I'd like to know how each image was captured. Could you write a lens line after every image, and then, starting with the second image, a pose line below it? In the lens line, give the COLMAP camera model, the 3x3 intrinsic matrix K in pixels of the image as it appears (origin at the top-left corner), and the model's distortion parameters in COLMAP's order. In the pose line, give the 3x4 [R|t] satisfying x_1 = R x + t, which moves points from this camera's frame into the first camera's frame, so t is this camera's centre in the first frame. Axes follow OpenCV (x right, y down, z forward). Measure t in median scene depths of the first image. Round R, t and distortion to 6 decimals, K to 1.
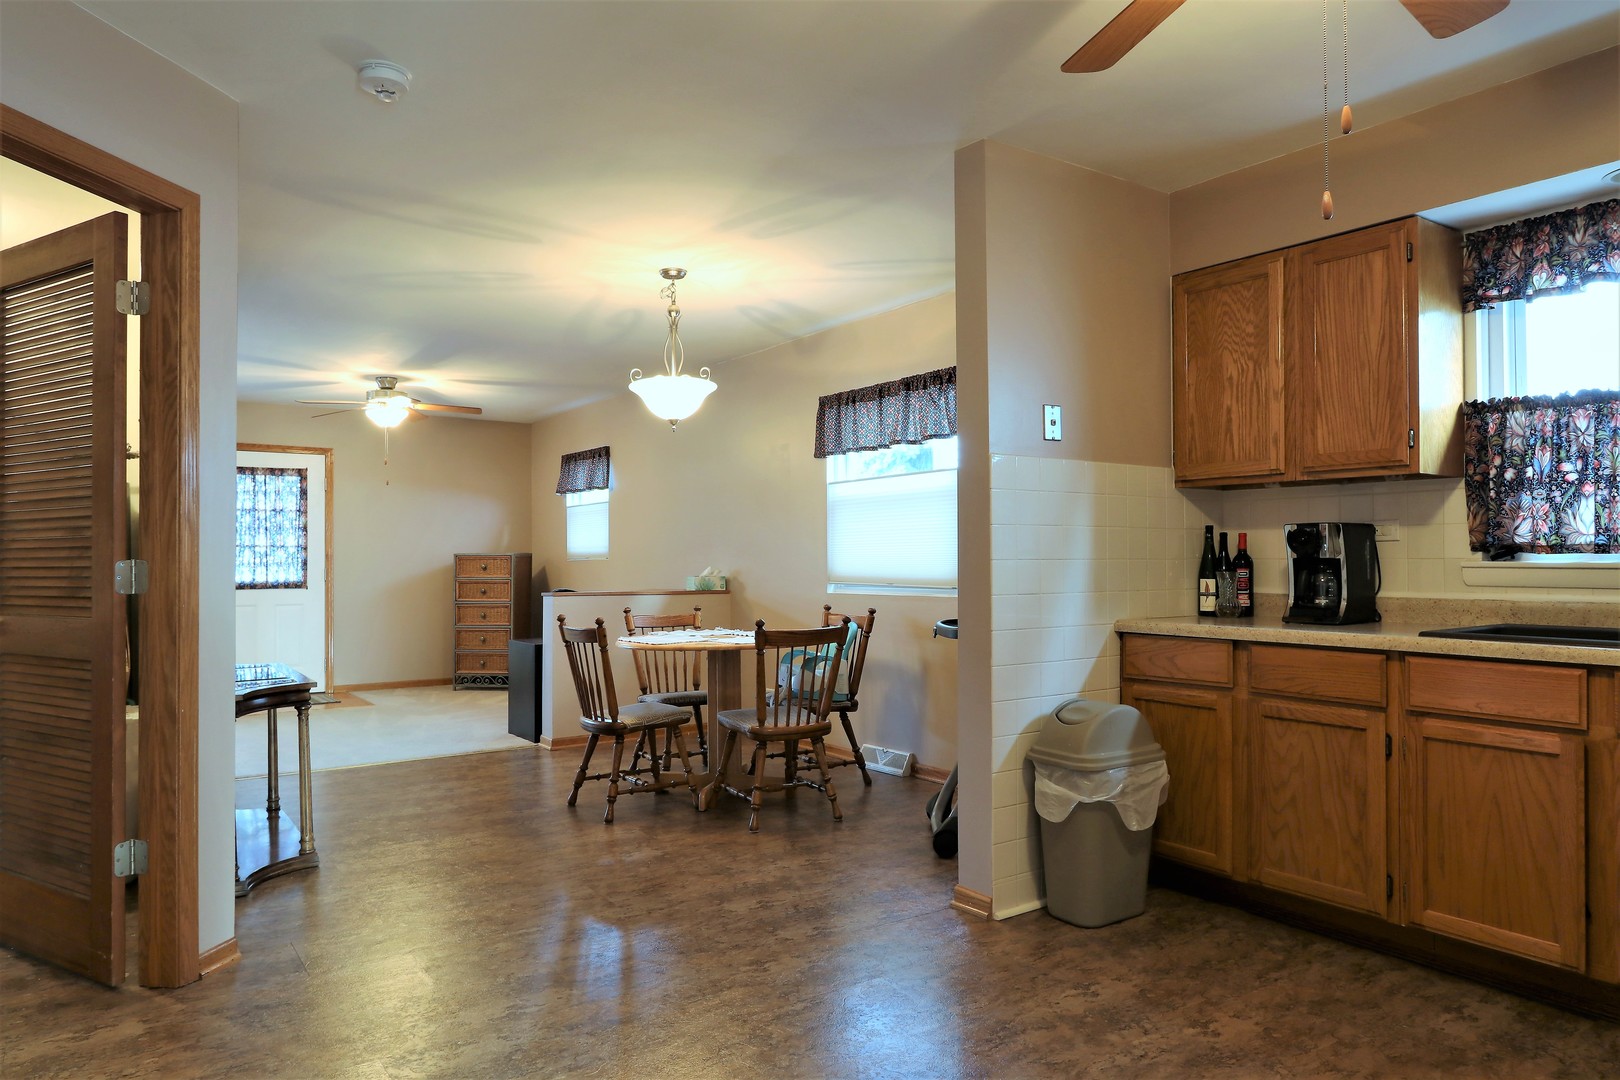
lens RADIAL K [[1065.4, 0, 768.3], [0, 1065.4, 551.5], [0, 0, 1]] dist [0.005191, 0.000783]
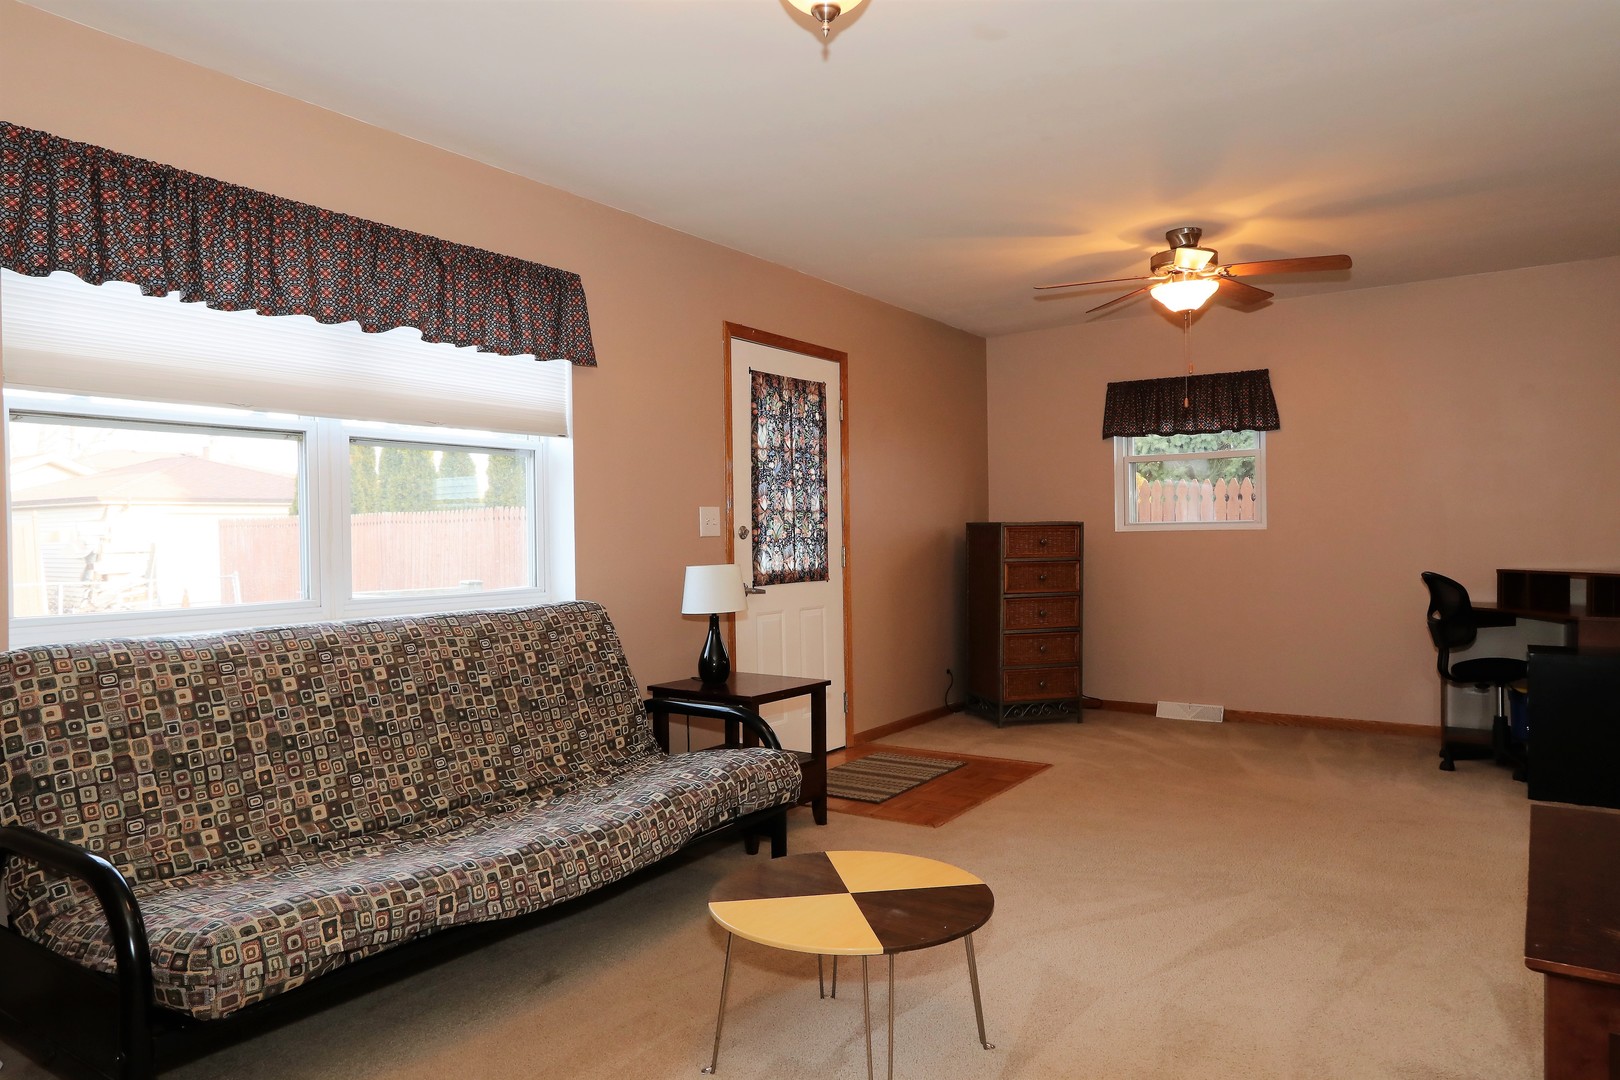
lens RADIAL K [[1065.4, 0, 815.5], [0, 1065.4, 539.0], [0, 0, 1]] dist [0.005191, 0.000783]
pose [[0.917753, -0.019294, 0.396683, -0.695580], [0.019171, 0.999807, 0.004275, 0.008815], [-0.396689, 0.003682, 0.917946, 0.449832]]
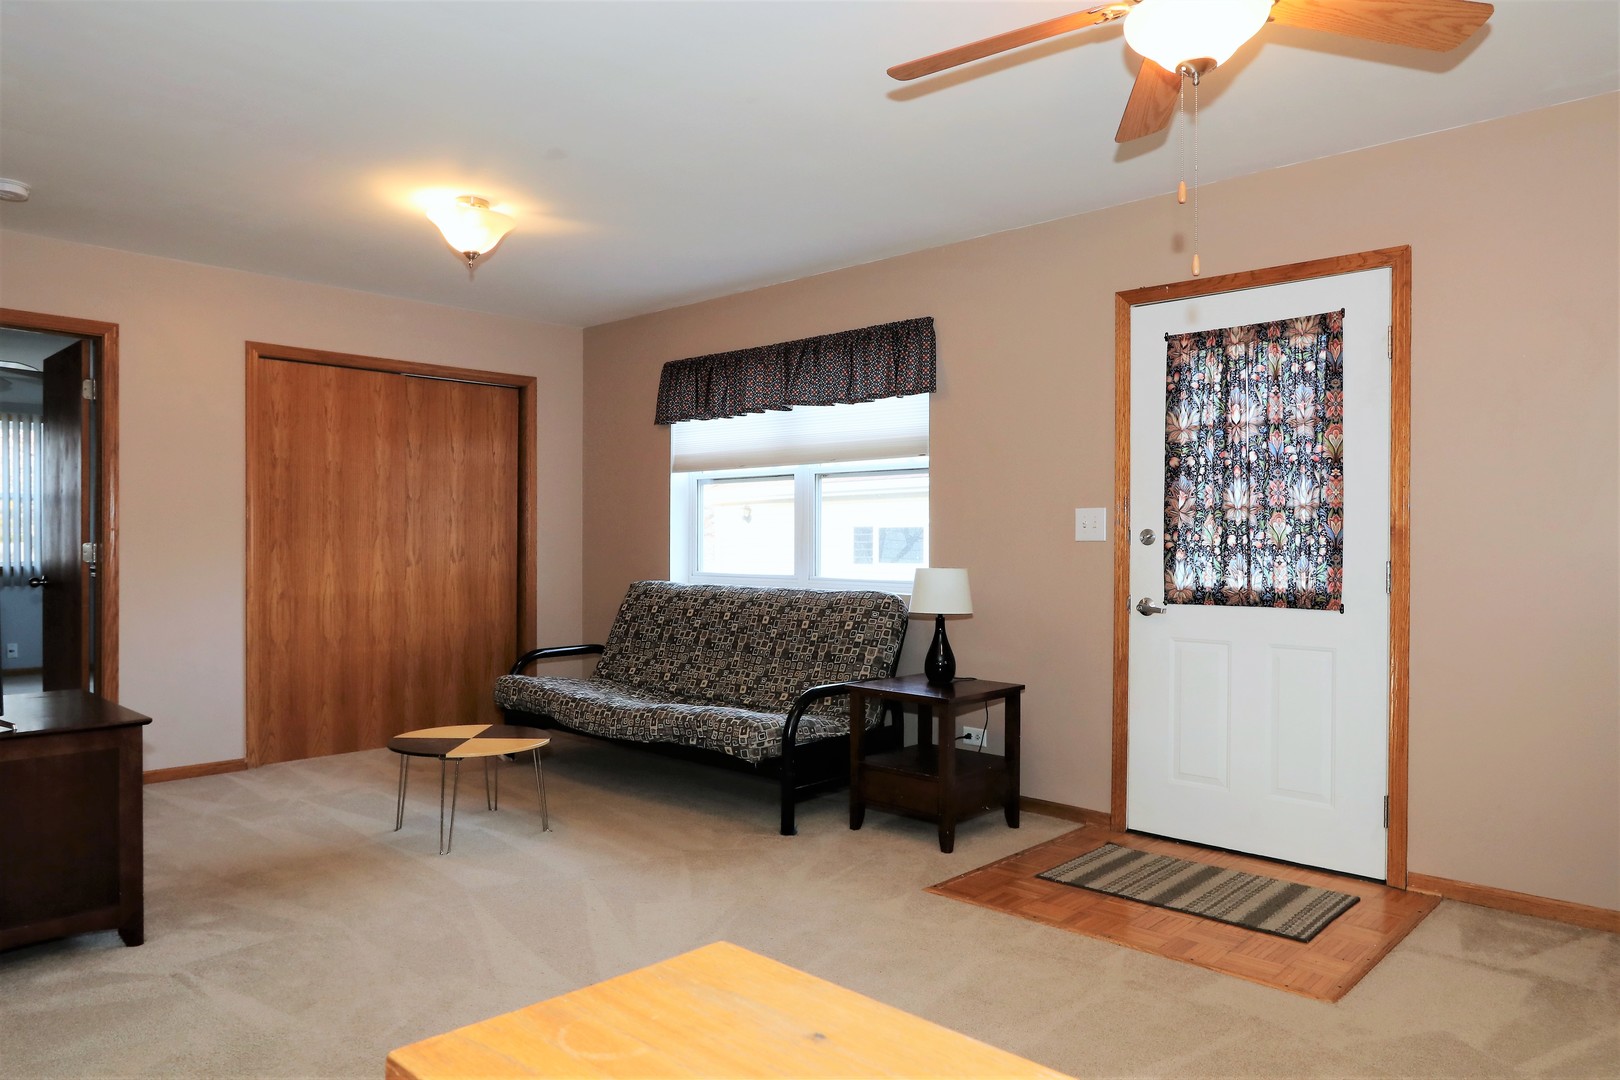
lens RADIAL K [[1065.4, 0, 813.6], [0, 1065.4, 549.0], [0, 0, 1]] dist [0.005191, 0.000783]
pose [[0.235697, 0.013985, -0.971726, -0.090371], [0.003547, 0.999877, 0.015250, 0.004800], [0.971820, -0.007041, 0.235619, 0.726129]]
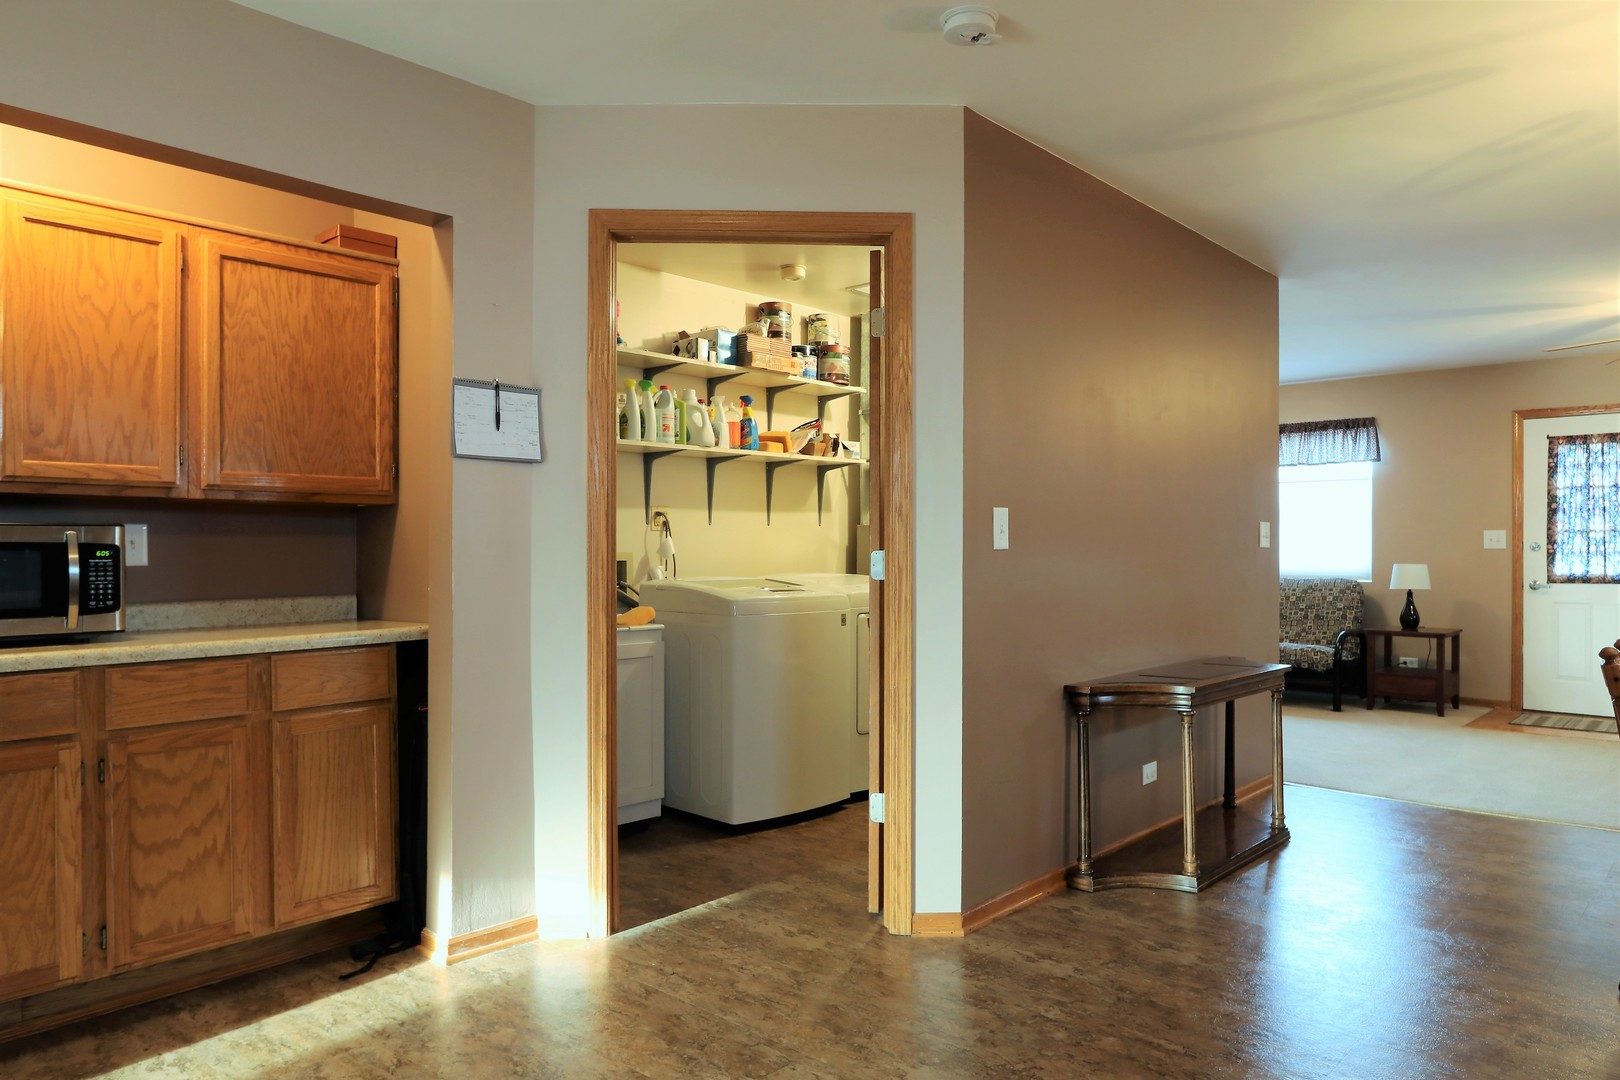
lens RADIAL K [[1065.4, 0, 815.7], [0, 1065.4, 543.1], [0, 0, 1]] dist [0.005191, 0.000783]
pose [[0.244110, 0.001596, -0.969746, 0.170998], [0.005221, 0.999982, 0.002960, -0.001042], [0.969733, -0.005785, 0.244097, 0.220457]]
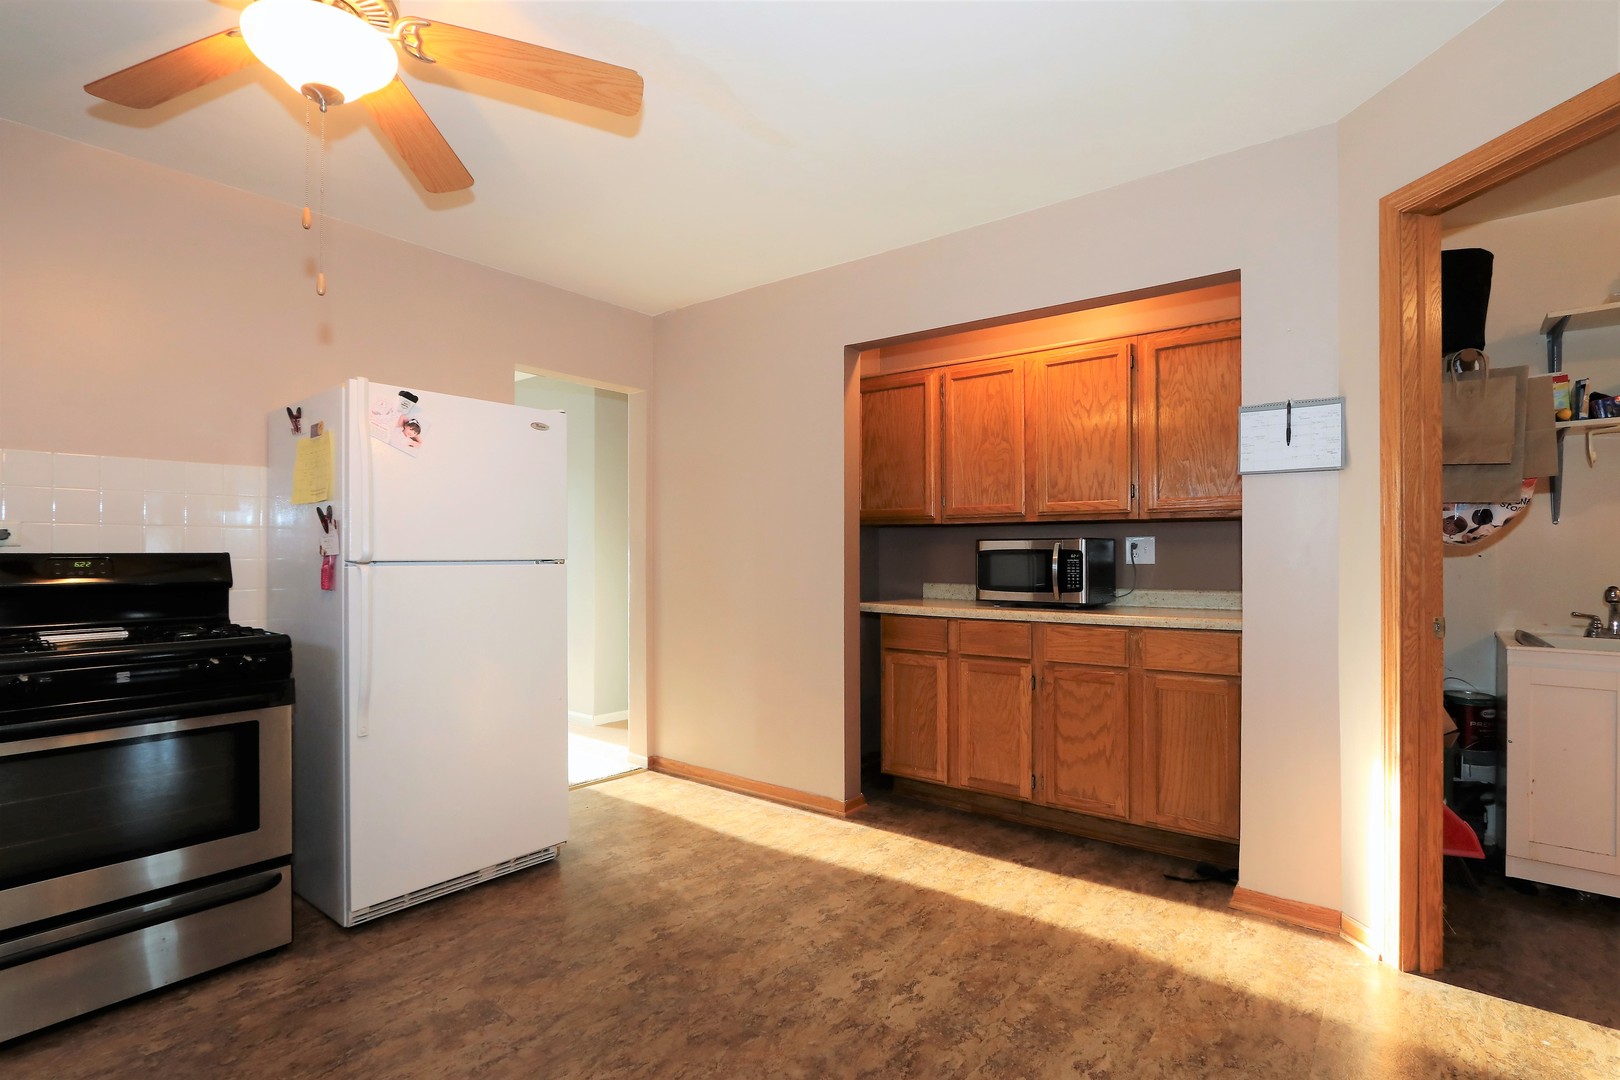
lens RADIAL K [[787.5, 0, 807.6], [0, 787.5, 547.1], [0, 0, 1]] dist [-0.015798, 0.004441]
pose [[-0.947863, 0.004231, -0.318650, 0.056034], [0.007326, 0.999937, -0.008515, -0.000025], [0.318594, -0.010406, -0.947834, 0.418893]]
